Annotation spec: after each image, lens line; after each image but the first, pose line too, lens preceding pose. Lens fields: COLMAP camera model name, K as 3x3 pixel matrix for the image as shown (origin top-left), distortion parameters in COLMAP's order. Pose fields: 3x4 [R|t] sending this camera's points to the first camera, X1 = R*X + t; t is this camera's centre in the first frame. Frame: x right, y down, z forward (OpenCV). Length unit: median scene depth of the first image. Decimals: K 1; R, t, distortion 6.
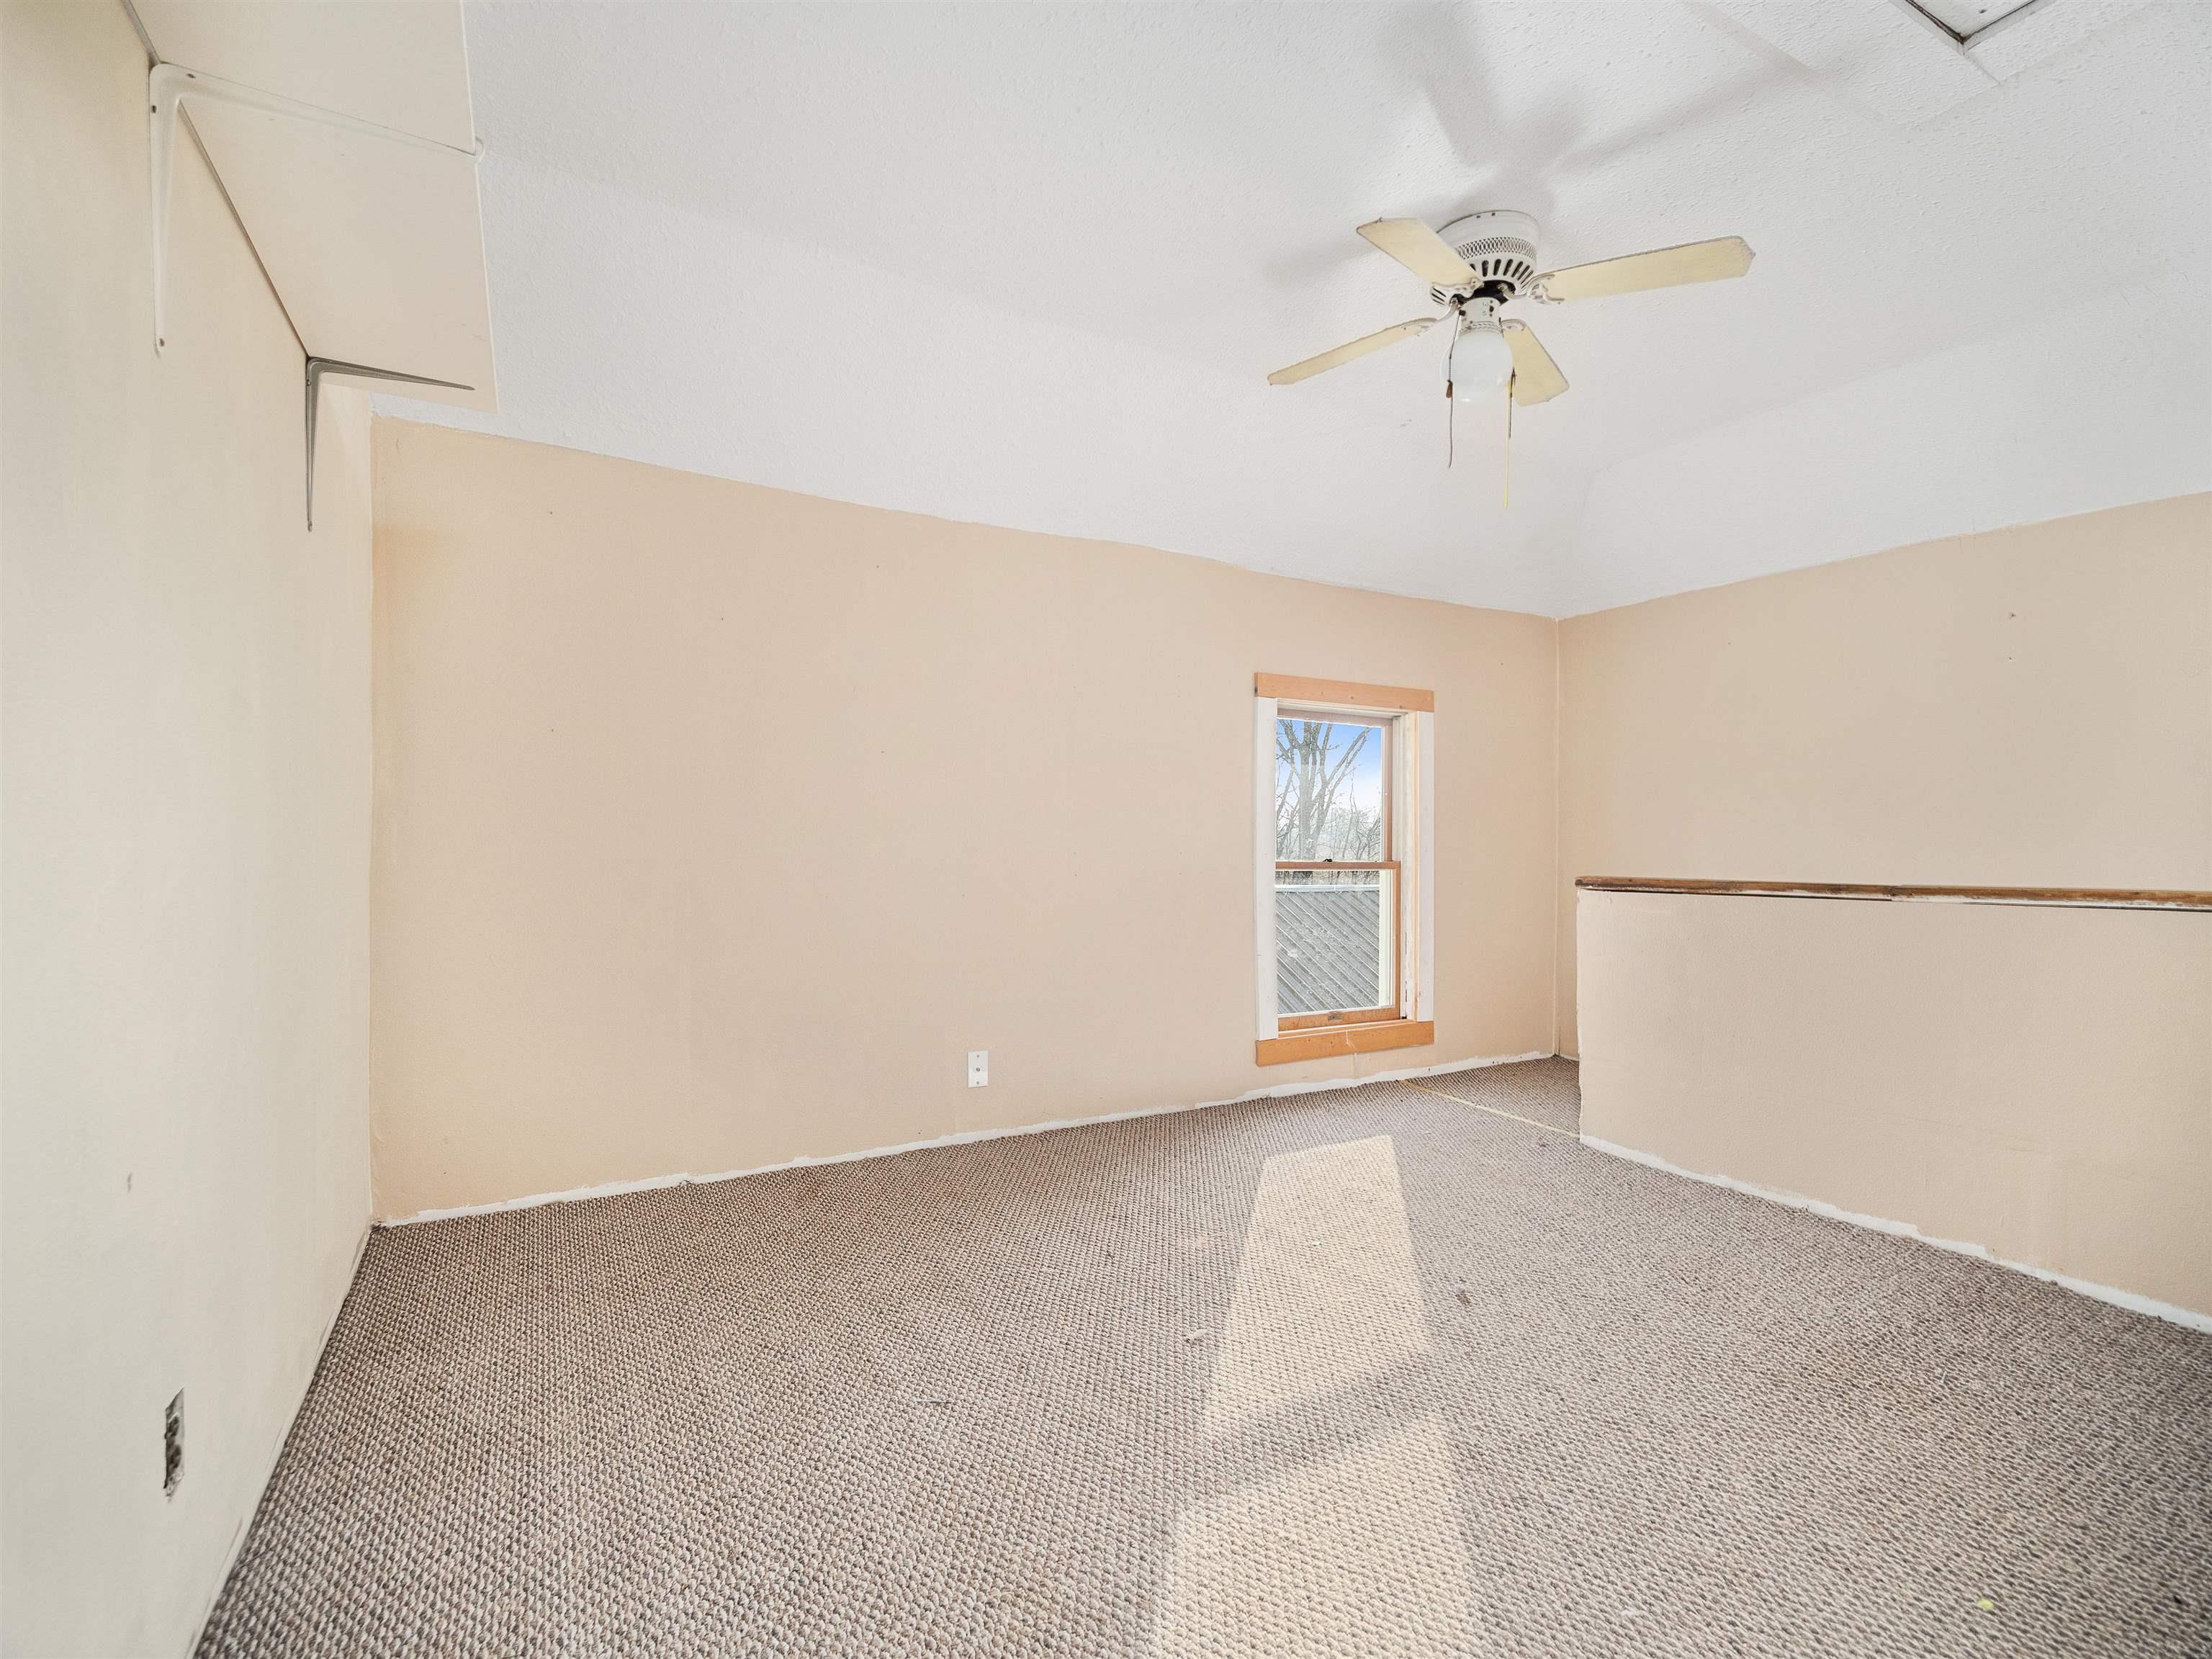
lens RADIAL K [[1001.5, 0, 1094.7], [0, 1001.5, 819.6], [0, 0, 1]] dist [-0.002687, -0.001785]
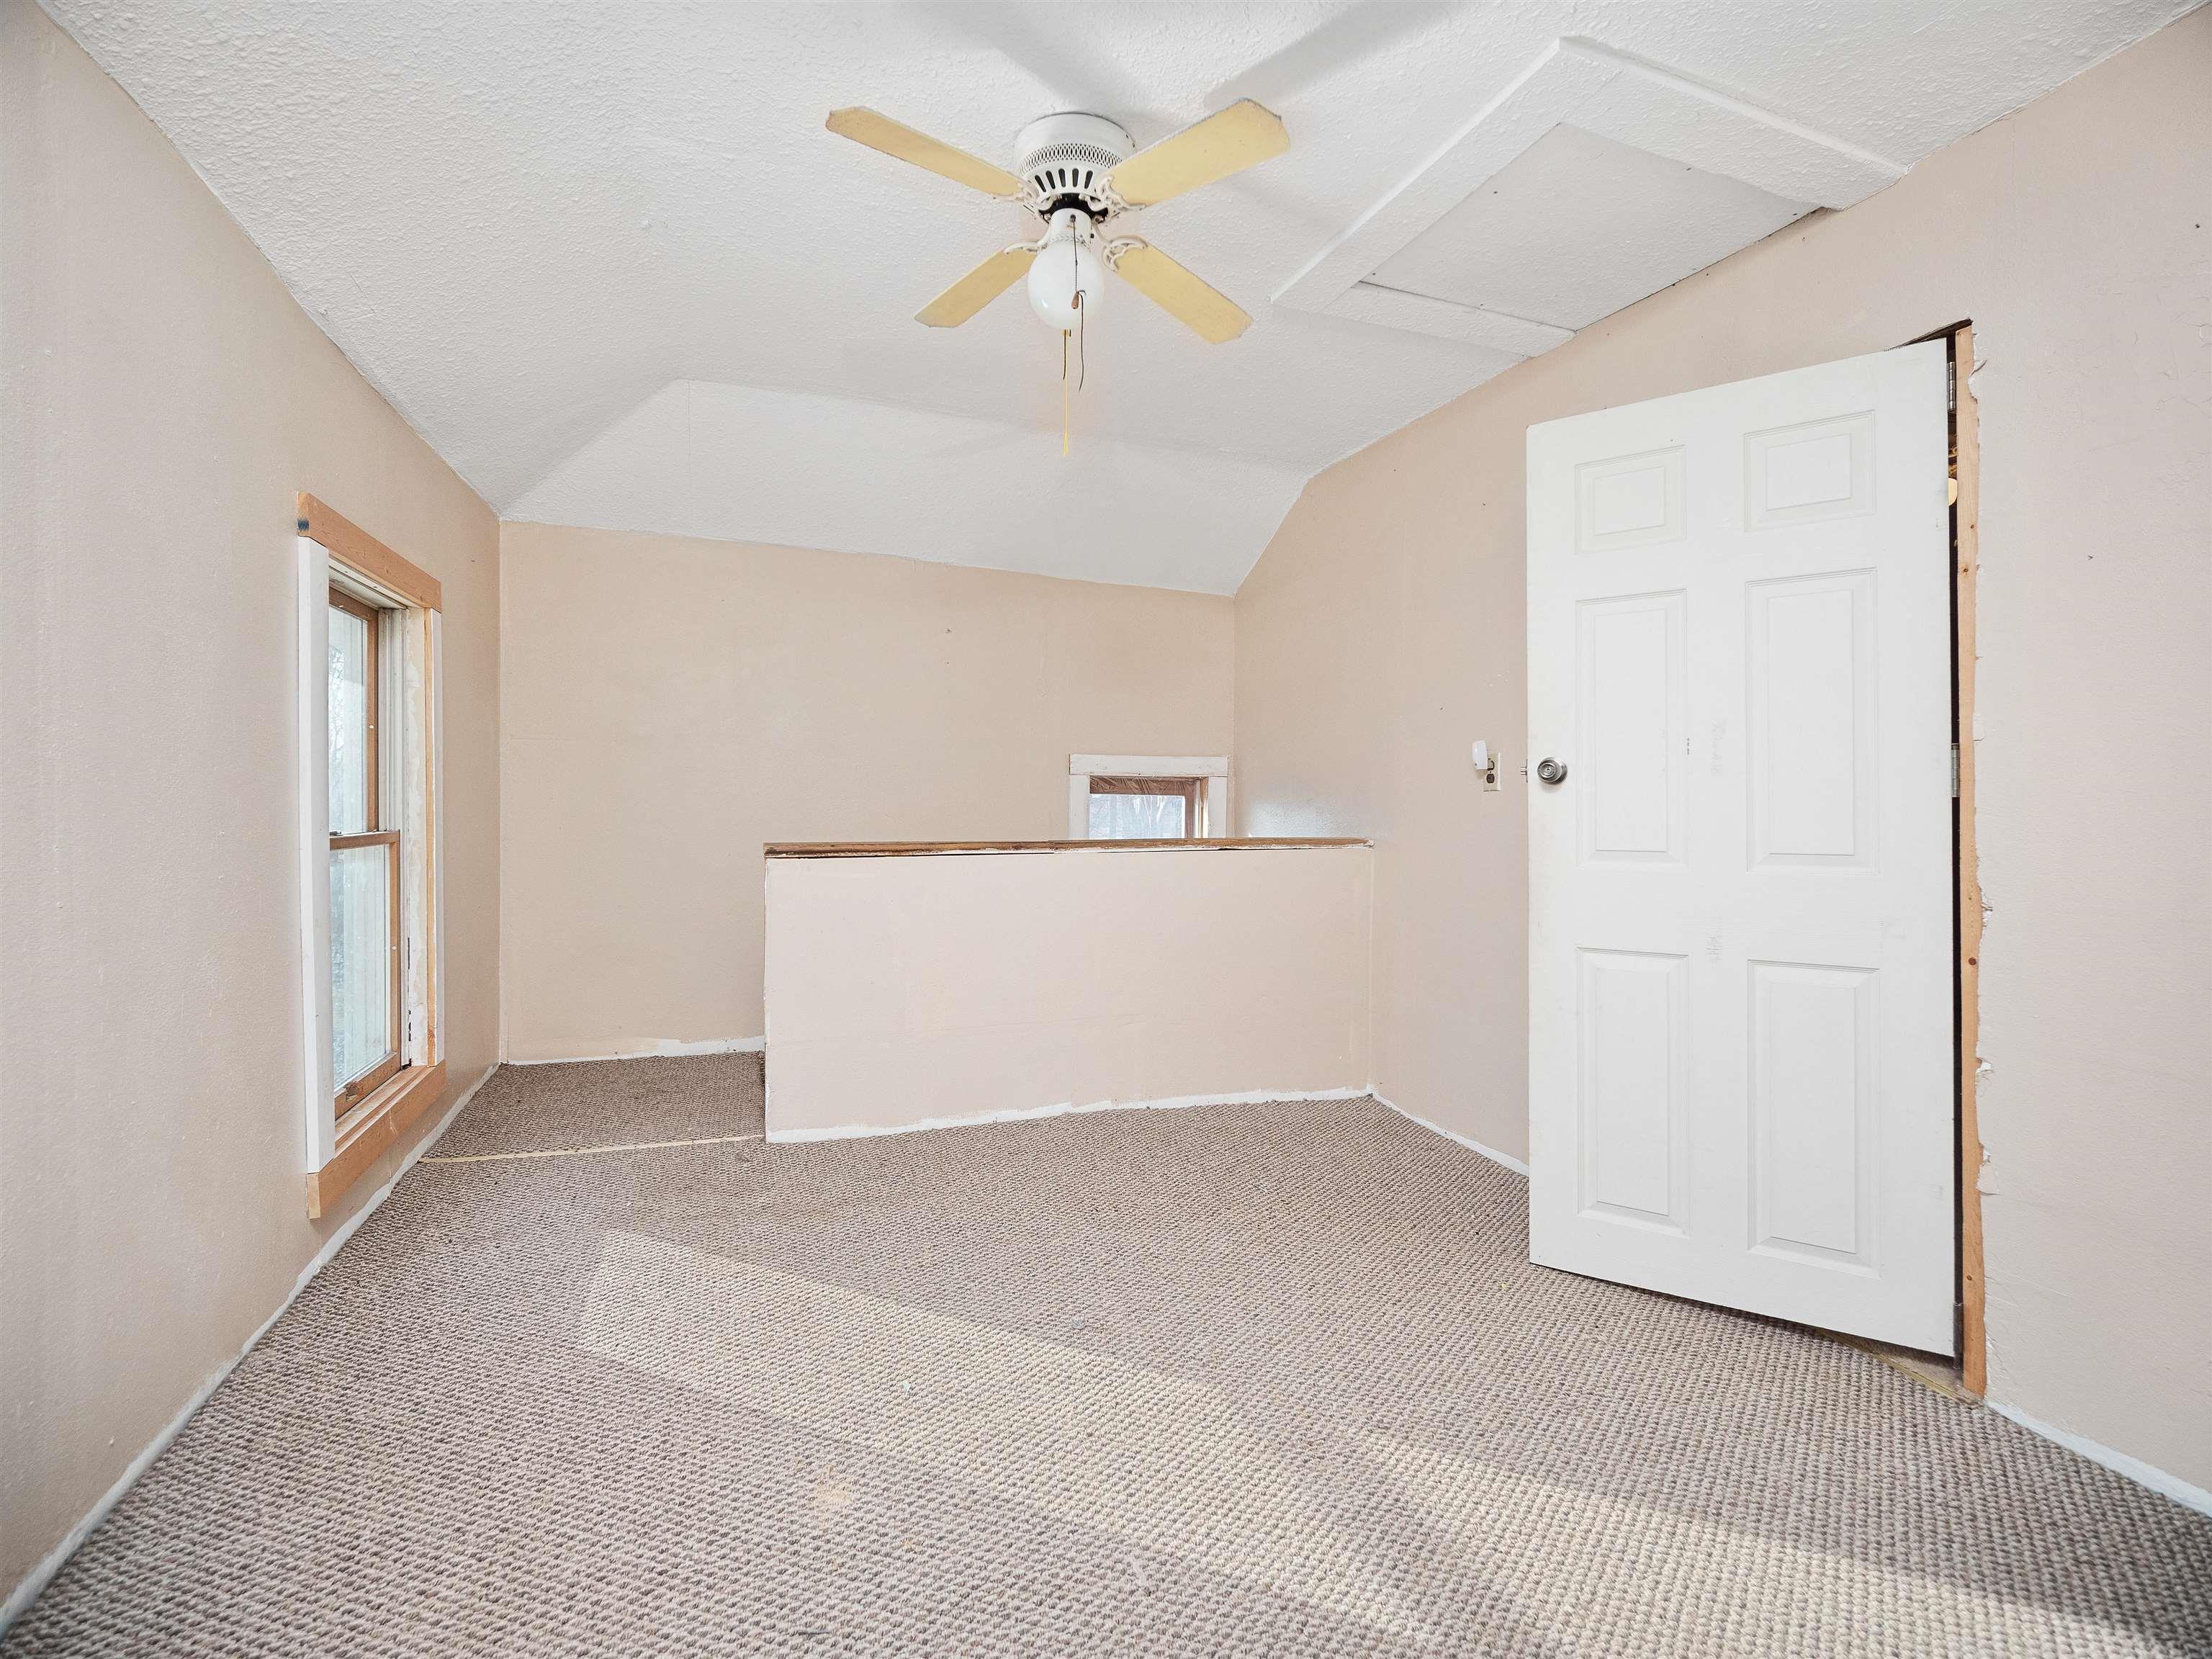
lens RADIAL K [[1002.3, 0, 1060.0], [0, 1002.3, 788.9], [0, 0, 1]] dist [-0.003105, -0.000520]
pose [[0.177149, 0.004931, 0.984172, -0.358270], [-0.031914, 0.999490, 0.000736, -0.001884], [-0.983667, -0.031539, 0.177216, 0.607877]]
